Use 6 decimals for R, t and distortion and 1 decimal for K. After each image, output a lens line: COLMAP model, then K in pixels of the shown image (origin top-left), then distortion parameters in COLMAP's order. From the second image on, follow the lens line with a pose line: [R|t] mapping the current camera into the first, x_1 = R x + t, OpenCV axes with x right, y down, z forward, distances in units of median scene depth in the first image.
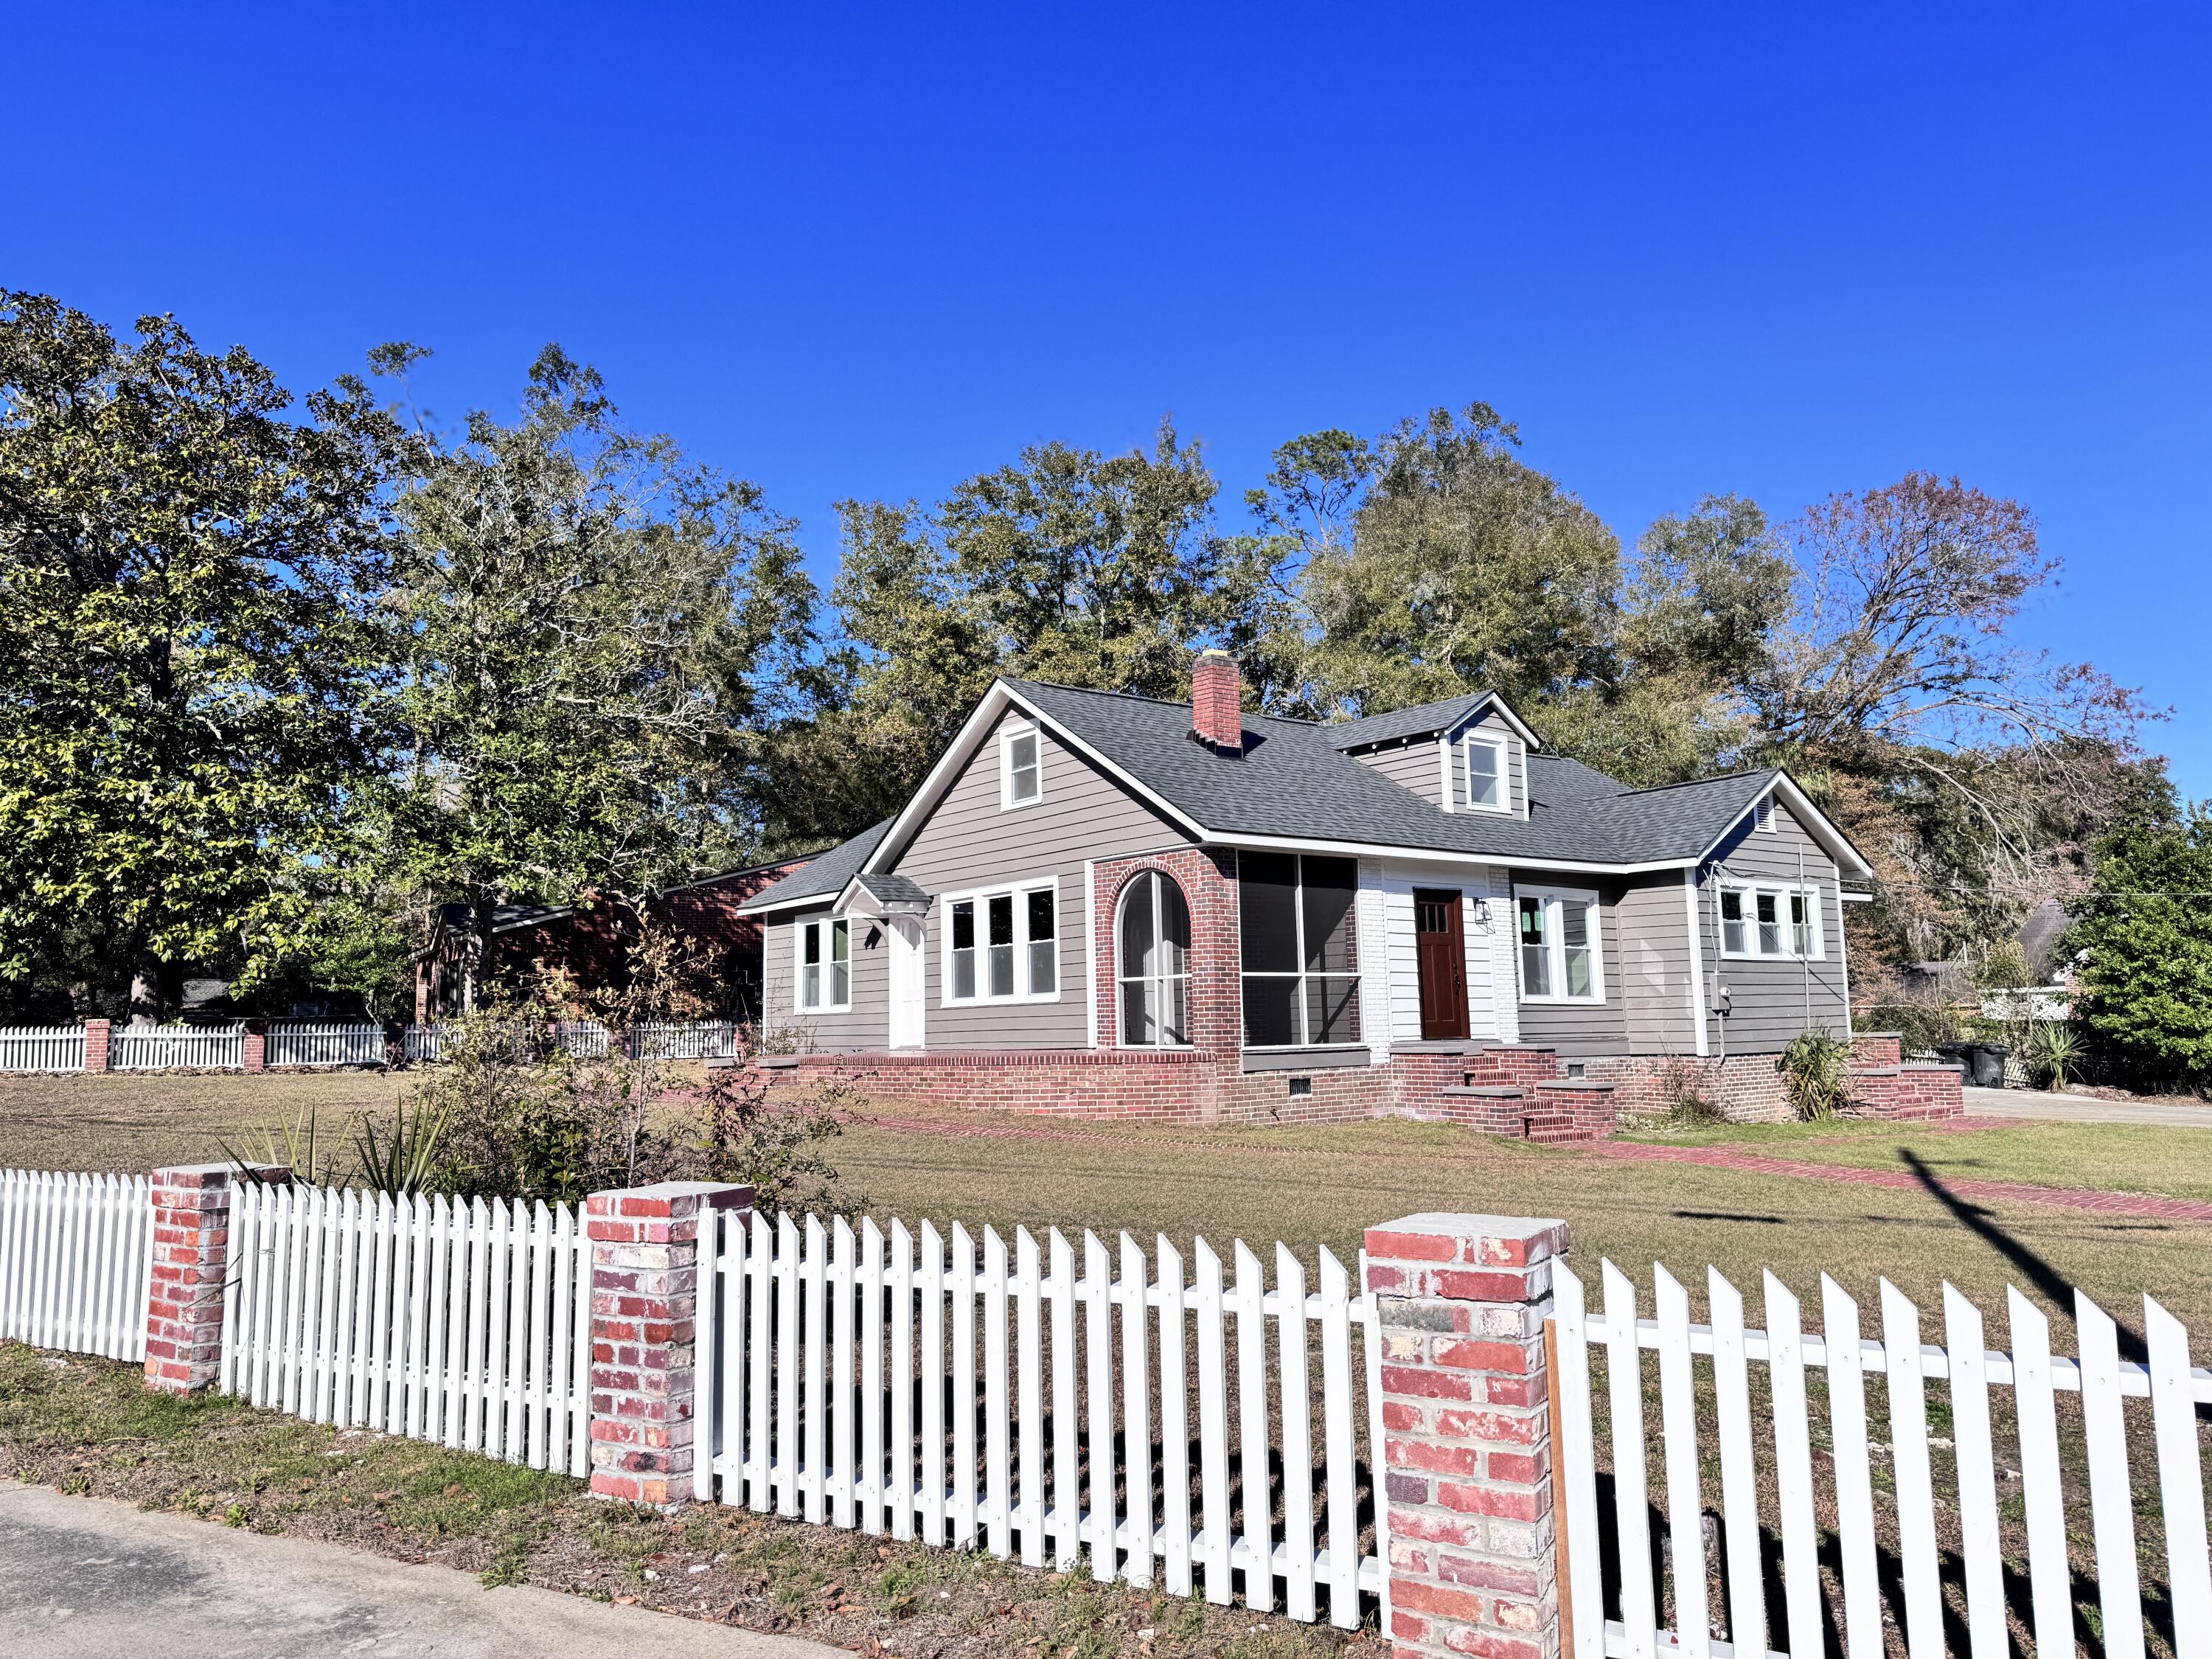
lens RADIAL K [[1548.7, 0, 1106.0], [0, 1548.7, 829.5], [0, 0, 1]] dist [0.167836, -0.290272]
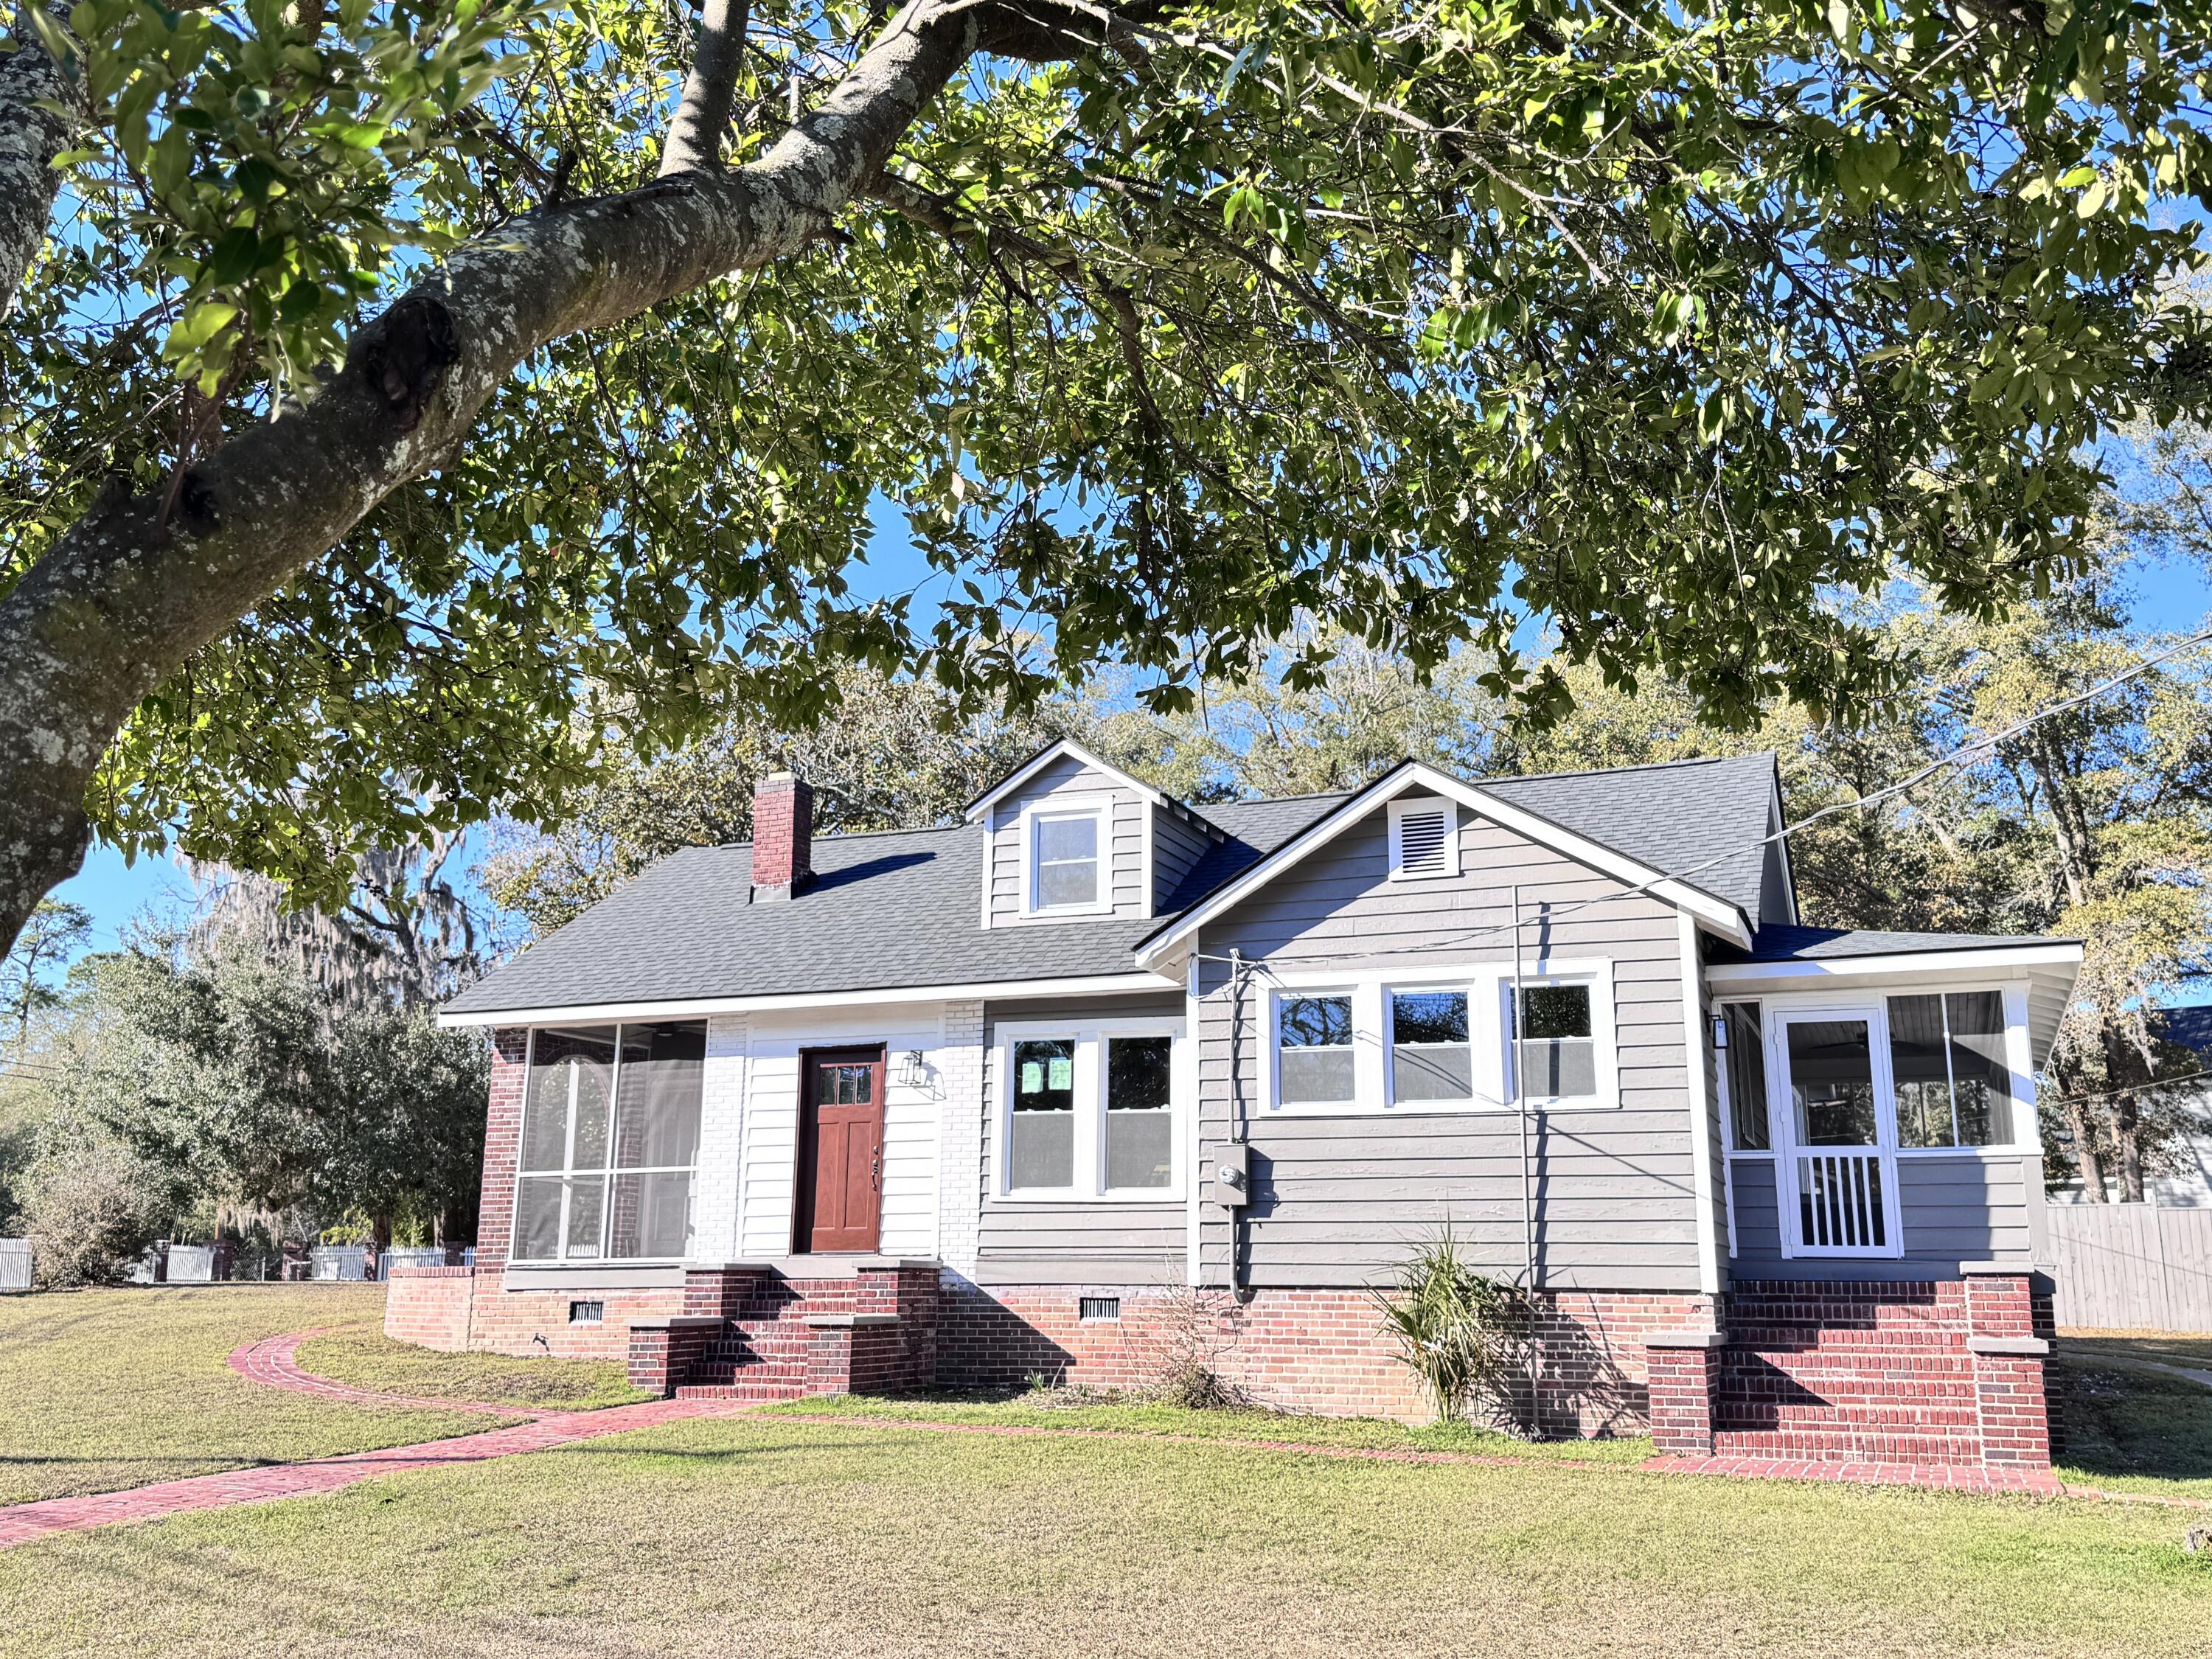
lens RADIAL K [[2036.7, 0, 1121.1], [0, 2036.7, 836.9], [0, 0, 1]] dist [0.170955, -0.305318]
pose [[0.500144, -0.165866, -0.849908, 1.019038], [0.093434, 0.986091, -0.137460, 0.079036], [0.860887, -0.010661, 0.508685, 0.575890]]
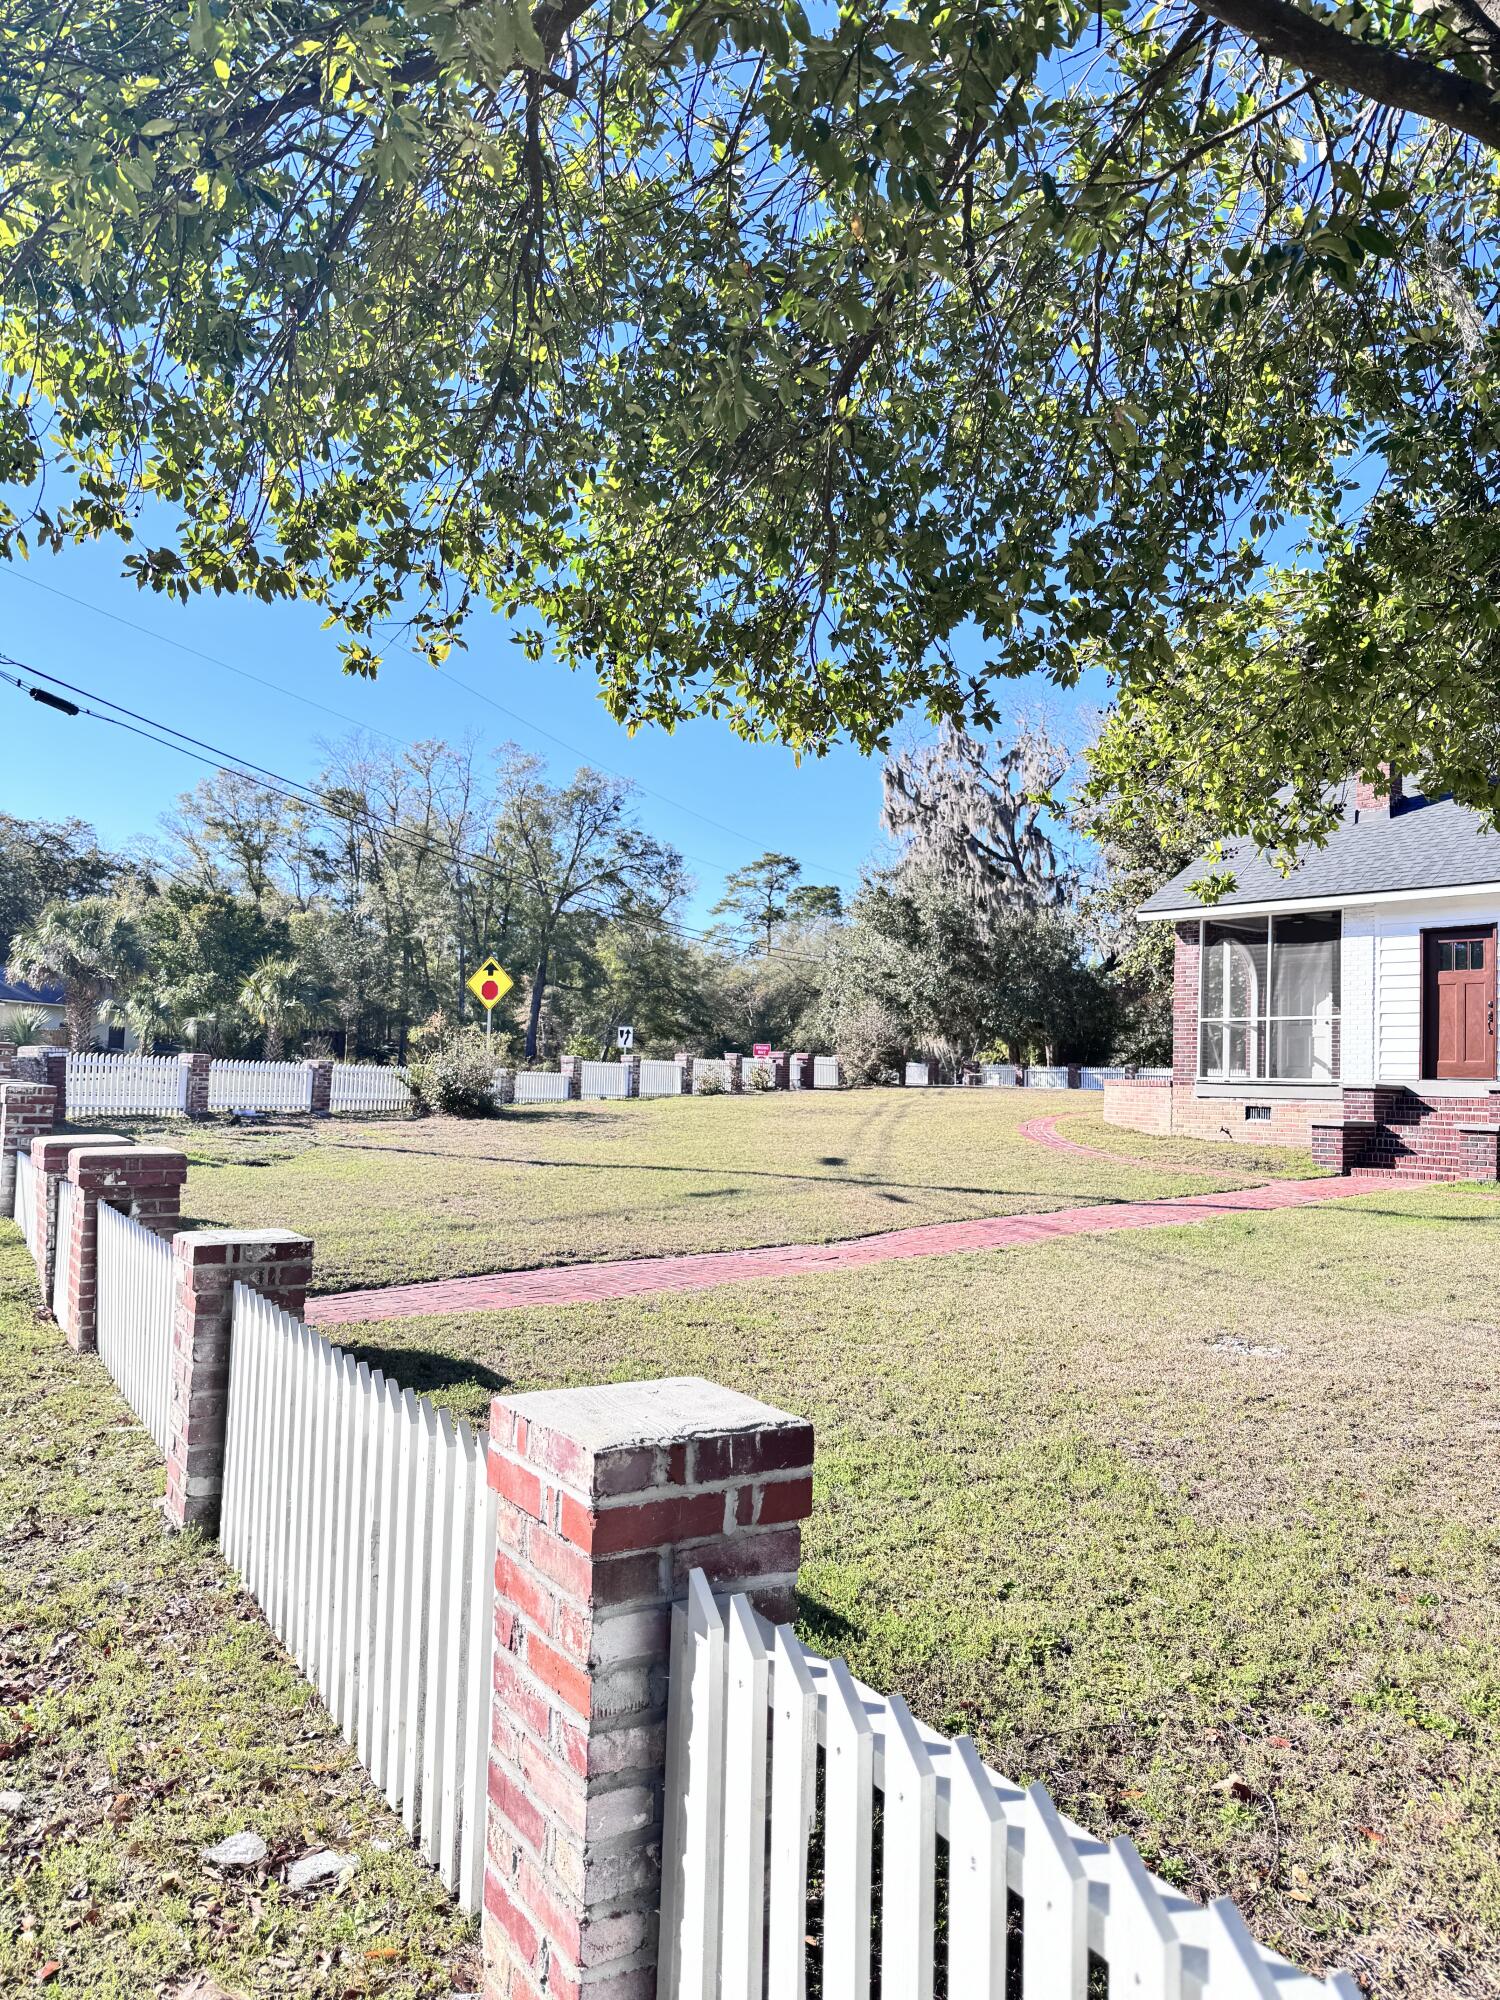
lens RADIAL K [[1404.1, 0, 750.0], [0, 1404.1, 1000.0], [0, 0, 1]] dist [0.165190, -0.297180]
pose [[0.041037, -0.041657, -0.998289, 0.992758], [0.095530, 0.994717, -0.037580, 0.069223], [0.994580, -0.093825, 0.044800, 0.478628]]
